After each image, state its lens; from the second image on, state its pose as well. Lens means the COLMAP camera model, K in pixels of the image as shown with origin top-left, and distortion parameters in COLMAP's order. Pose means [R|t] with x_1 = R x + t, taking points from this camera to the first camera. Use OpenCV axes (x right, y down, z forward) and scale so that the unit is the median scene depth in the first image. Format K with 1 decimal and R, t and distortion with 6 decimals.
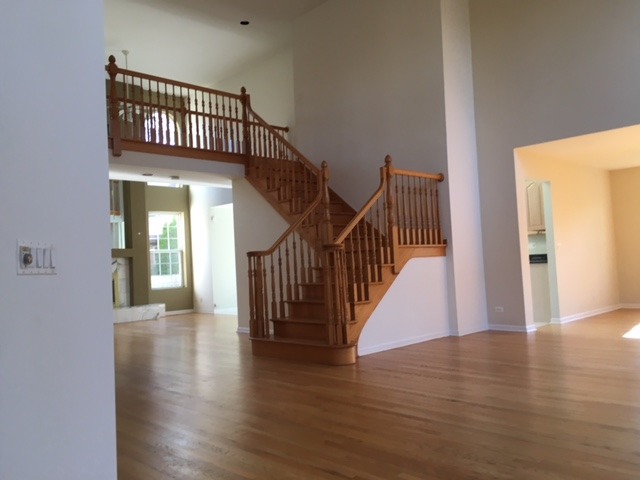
lens RADIAL K [[543.5, 0, 321.3], [0, 543.5, 235.5], [0, 0, 1]] dist [0.065545, -0.088575]
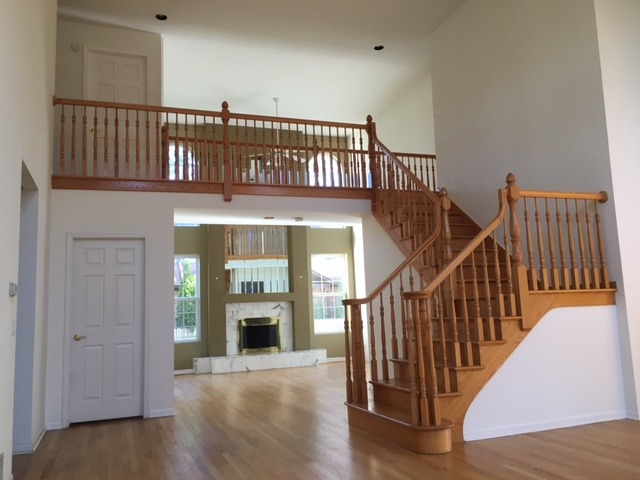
lens RADIAL K [[575.9, 0, 253.3], [0, 575.9, 237.5], [0, 0, 1]] dist [0.072386, -0.083272]
pose [[0.918638, -0.046127, -0.392399, 0.100169], [0.018803, 0.997140, -0.073195, -0.003594], [0.394653, 0.059861, 0.916878, 0.103238]]
